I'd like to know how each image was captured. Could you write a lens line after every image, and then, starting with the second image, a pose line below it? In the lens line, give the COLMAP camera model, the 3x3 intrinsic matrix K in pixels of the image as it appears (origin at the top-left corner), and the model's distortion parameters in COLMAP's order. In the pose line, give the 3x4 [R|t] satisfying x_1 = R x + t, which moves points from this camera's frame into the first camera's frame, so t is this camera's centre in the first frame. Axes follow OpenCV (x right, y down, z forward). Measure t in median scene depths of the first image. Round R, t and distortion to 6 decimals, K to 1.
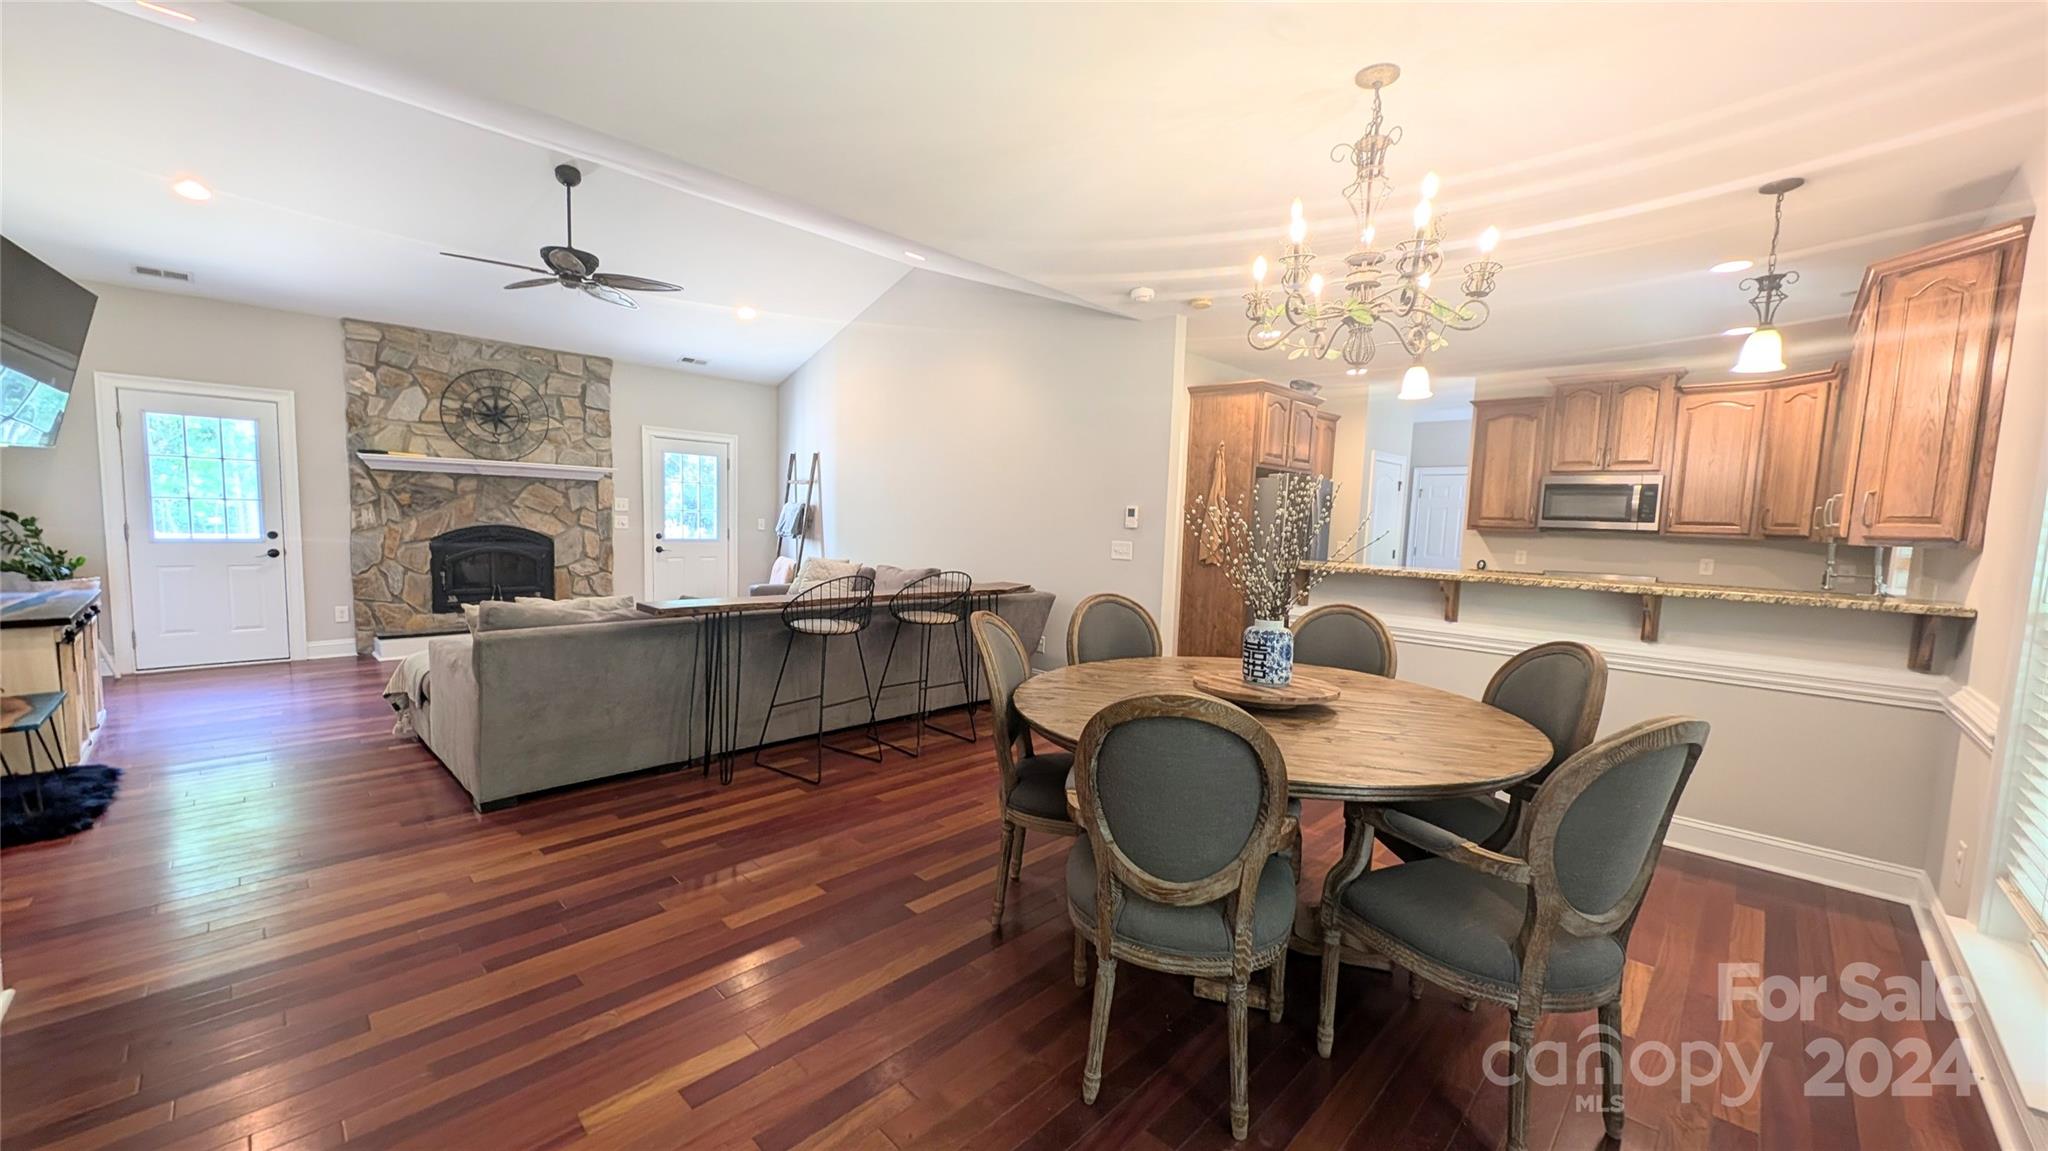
lens RADIAL K [[772.0, 0, 1033.6], [0, 772.0, 582.4], [0, 0, 1]] dist [0.006033, -0.001212]
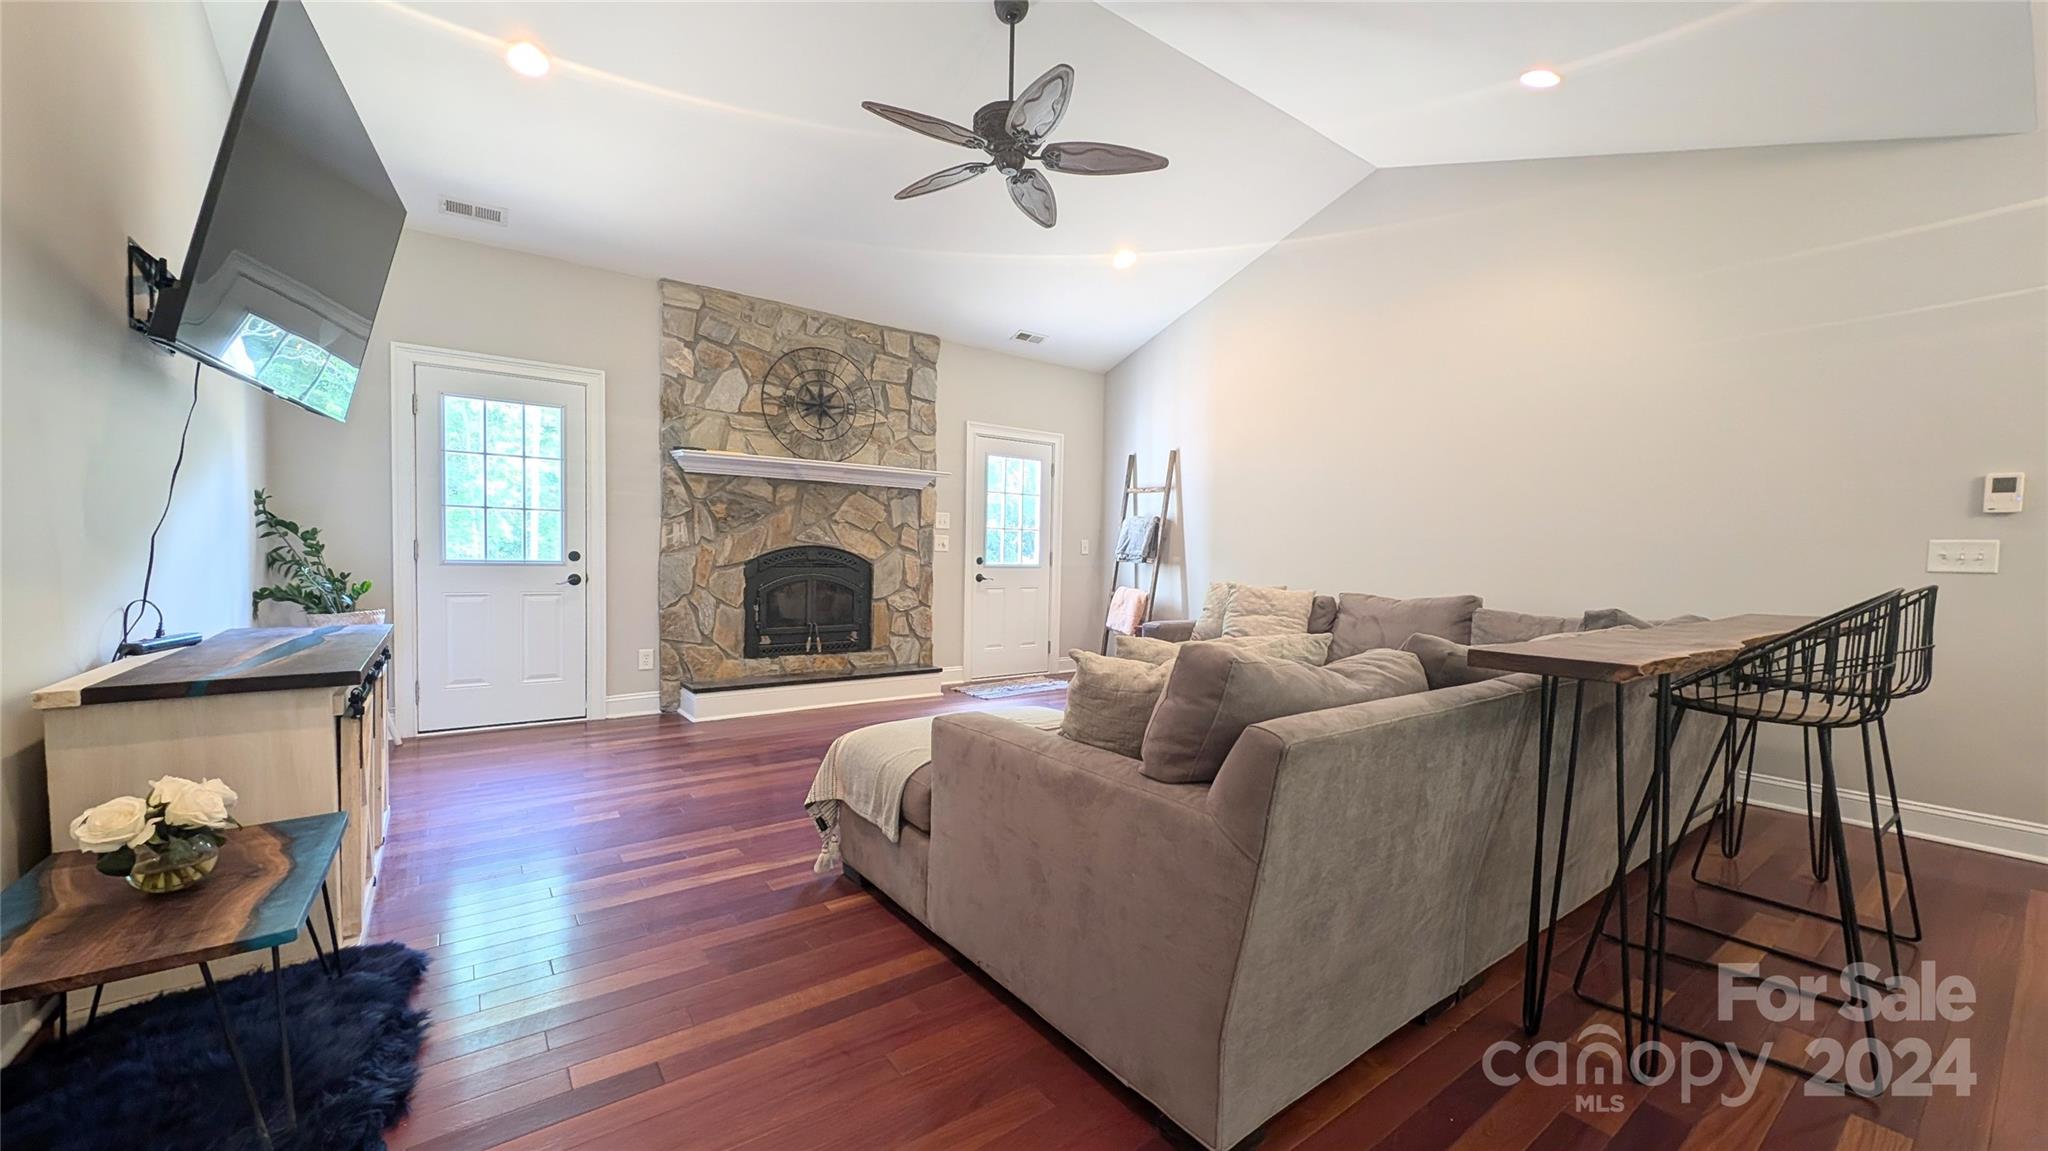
lens RADIAL K [[772.0, 0, 1048.7], [0, 772.0, 582.5], [0, 0, 1]] dist [0.006033, -0.001212]
pose [[0.988360, -0.008470, -0.151900, -0.374763], [0.000015, 0.998455, -0.055571, 0.007483], [0.152136, 0.054922, 0.986832, 0.294327]]
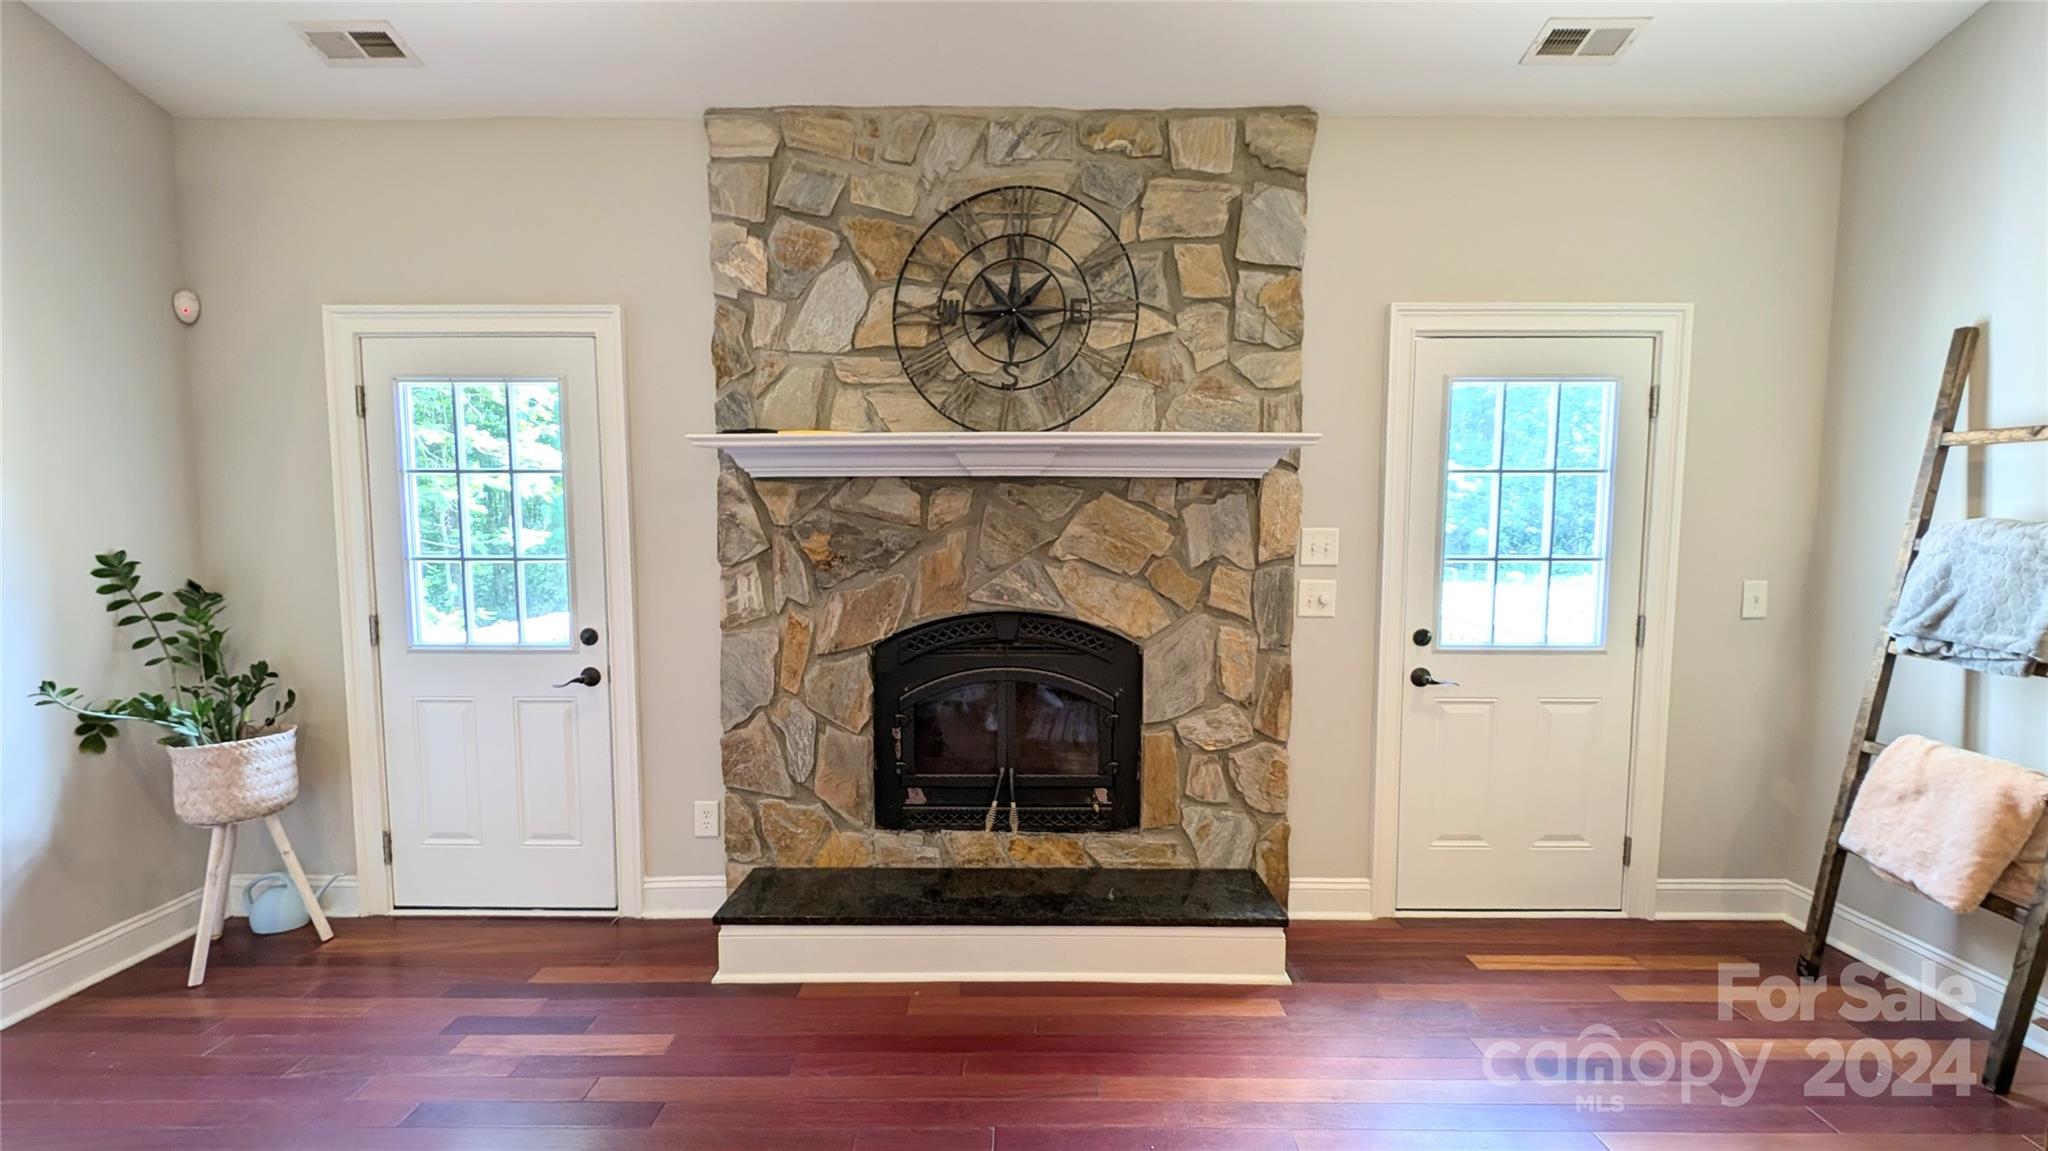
lens RADIAL K [[772.0, 0, 1033.0], [0, 772.0, 578.5], [0, 0, 1]] dist [0.006033, -0.001212]
pose [[0.682147, 0.022858, -0.730857, -0.451900], [-0.045019, 0.998928, -0.010777, -0.094191], [0.729827, 0.040254, 0.682445, 0.823169]]
